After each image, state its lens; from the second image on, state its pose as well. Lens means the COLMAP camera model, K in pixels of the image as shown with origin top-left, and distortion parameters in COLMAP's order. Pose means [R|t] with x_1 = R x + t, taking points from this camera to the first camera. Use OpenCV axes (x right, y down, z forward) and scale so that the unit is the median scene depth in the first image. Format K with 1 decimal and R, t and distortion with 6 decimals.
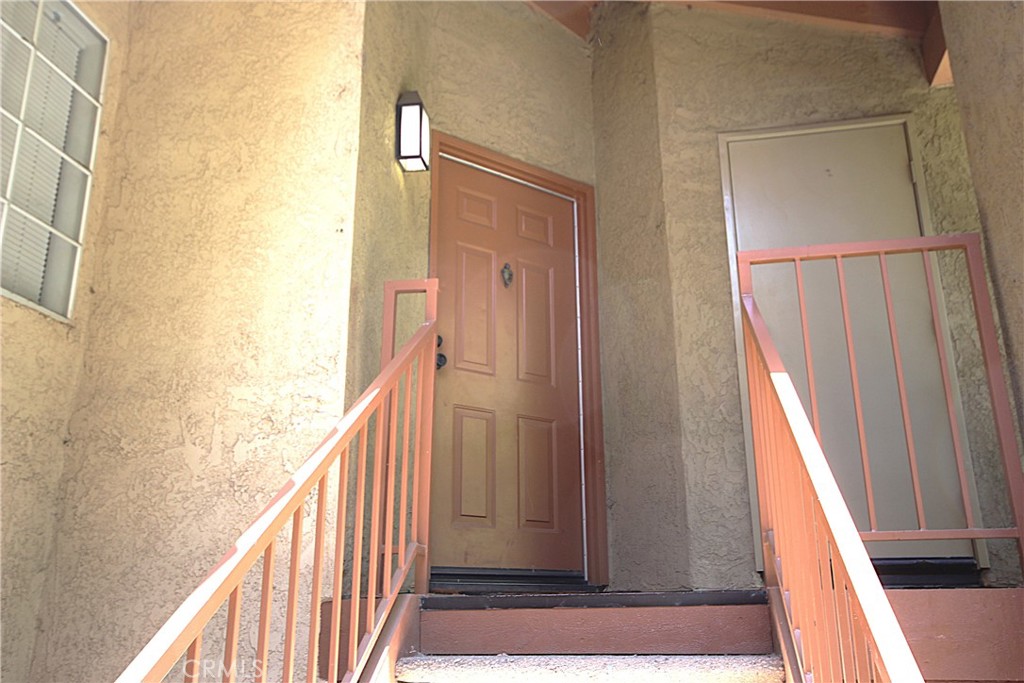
lens RADIAL K [[892.5, 0, 530.8], [0, 892.5, 339.9], [0, 0, 1]] dist [0.012346, 0.013050]
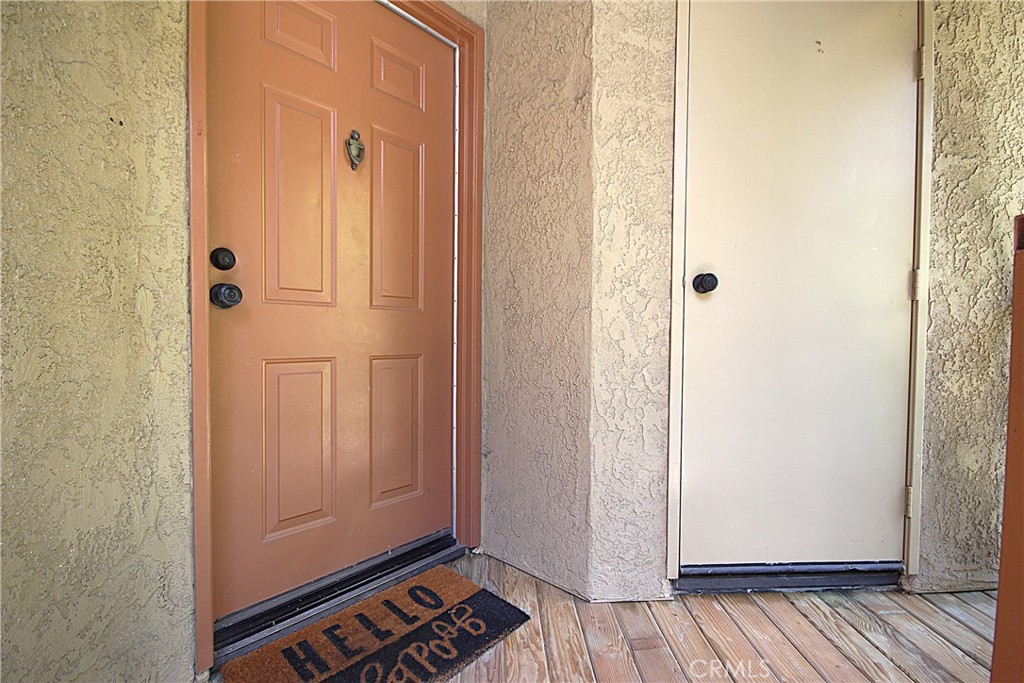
lens RADIAL K [[473.0, 0, 518.0], [0, 473.0, 345.5], [0, 0, 1]] dist [-0.002076, -0.001708]
pose [[0.974949, 0.014946, 0.221926, 0.017476], [-0.089000, 0.940601, 0.327642, -0.064687], [-0.203847, -0.339185, 0.918368, 0.628333]]
